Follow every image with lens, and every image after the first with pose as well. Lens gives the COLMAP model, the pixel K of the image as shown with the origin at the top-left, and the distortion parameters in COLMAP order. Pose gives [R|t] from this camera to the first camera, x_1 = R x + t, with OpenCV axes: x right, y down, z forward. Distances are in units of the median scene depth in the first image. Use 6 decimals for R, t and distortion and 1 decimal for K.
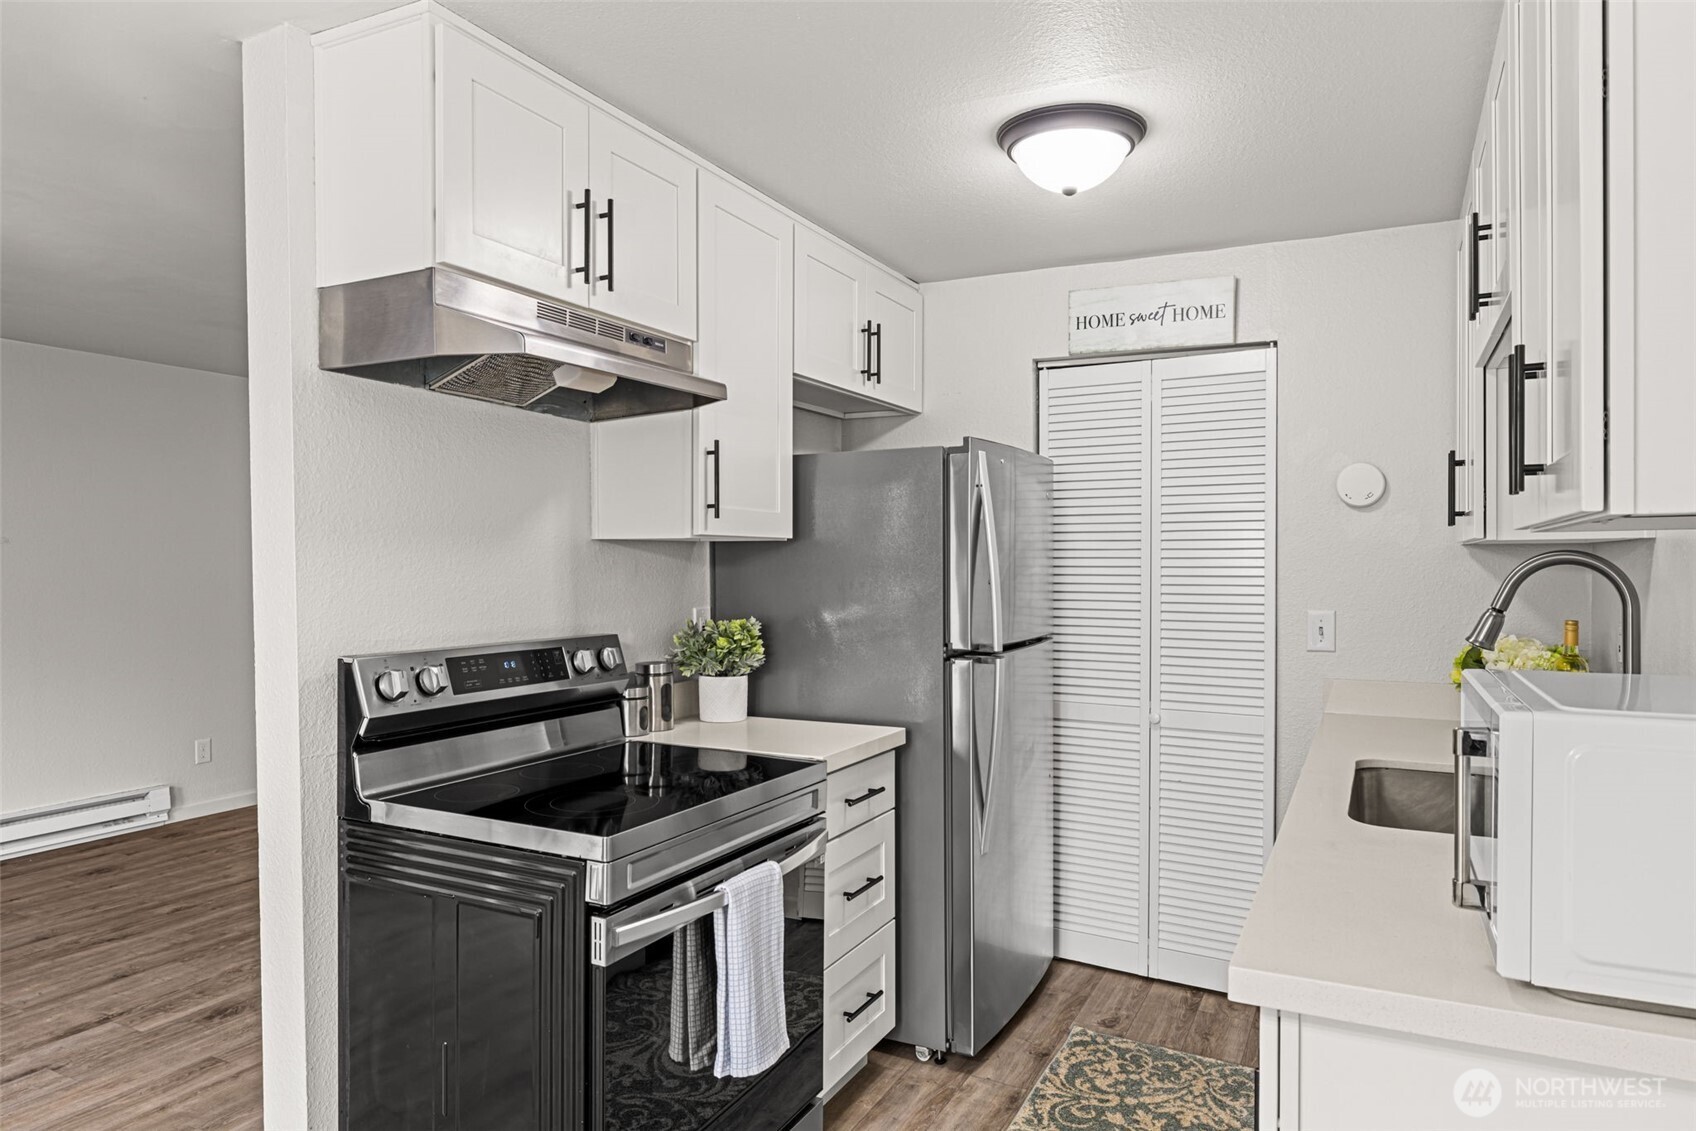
lens RADIAL K [[1060.5, 0, 845.9], [0, 1060.5, 576.6], [0, 0, 1]] dist [0.008621, -0.006821]
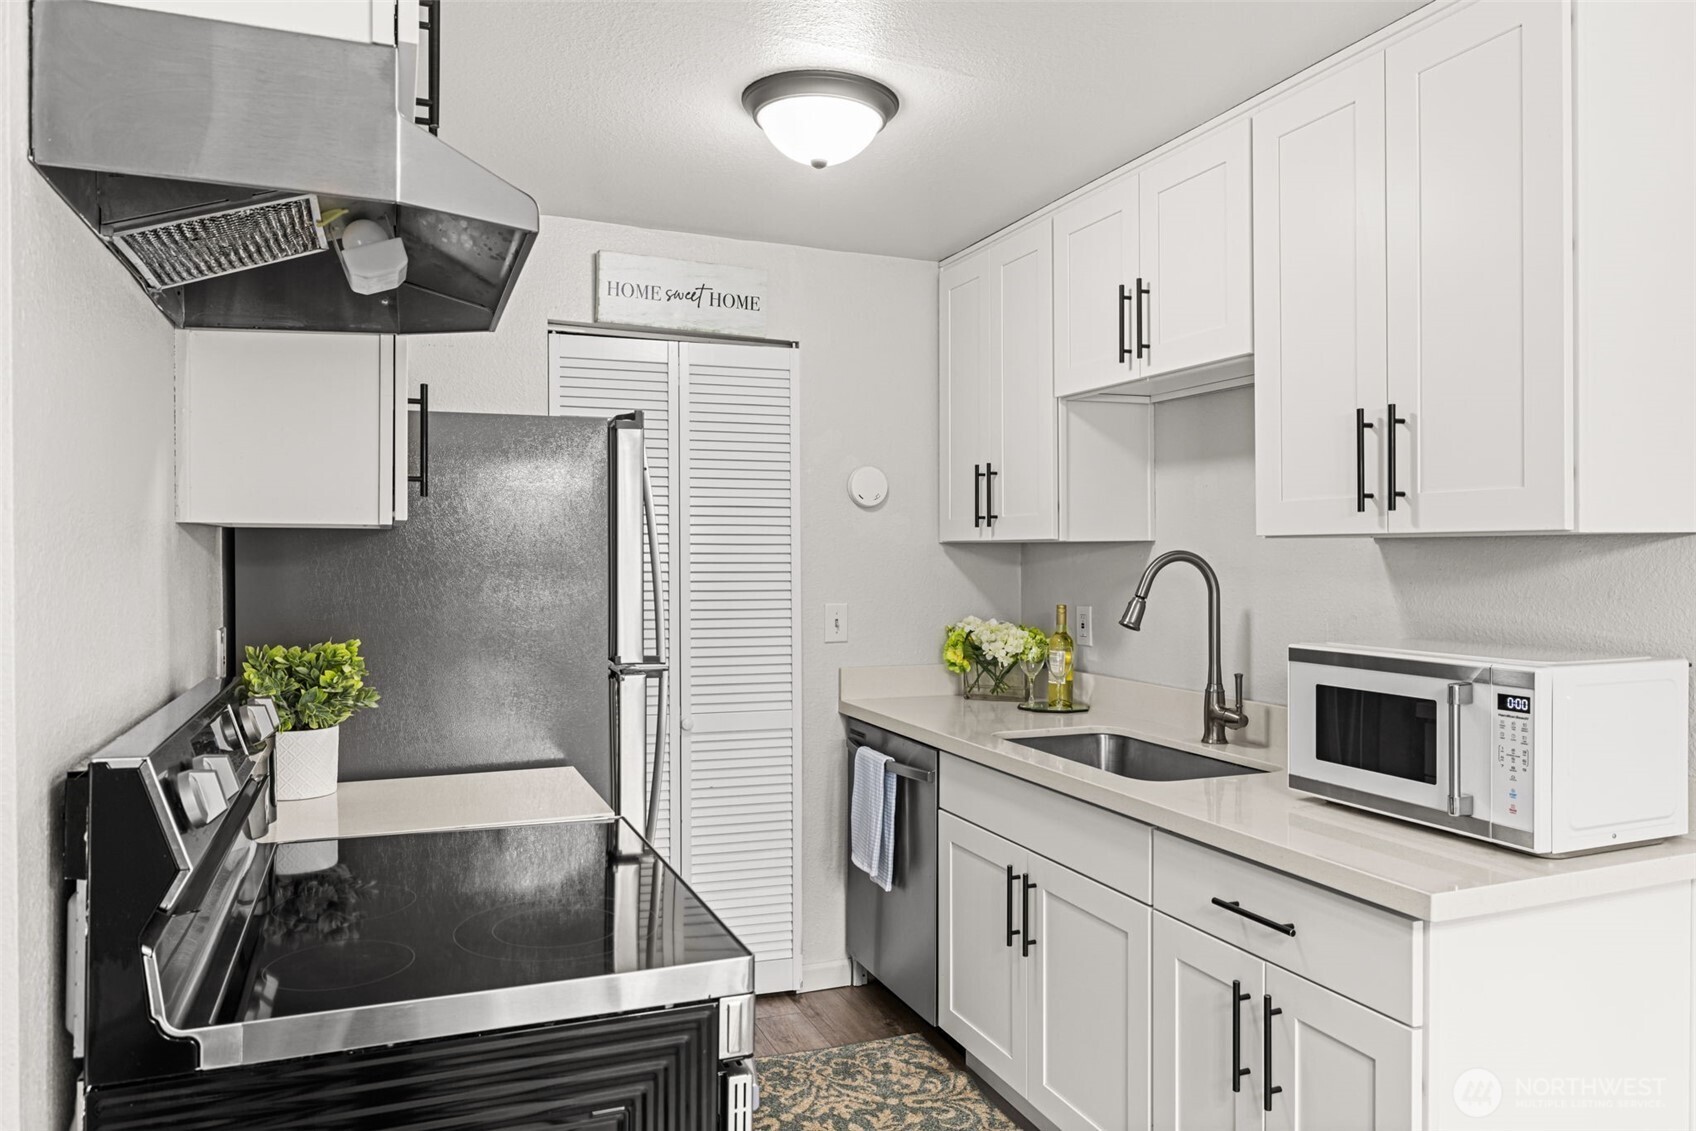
lens RADIAL K [[1135.1, 0, 842.5], [0, 1135.1, 574.7], [0, 0, 1]] dist [0.003636, -0.000441]
pose [[0.653132, -0.012638, 0.757138, -0.469990], [0.007477, 0.999920, 0.010241, -0.009169], [-0.757207, -0.001028, 0.653174, 0.289470]]
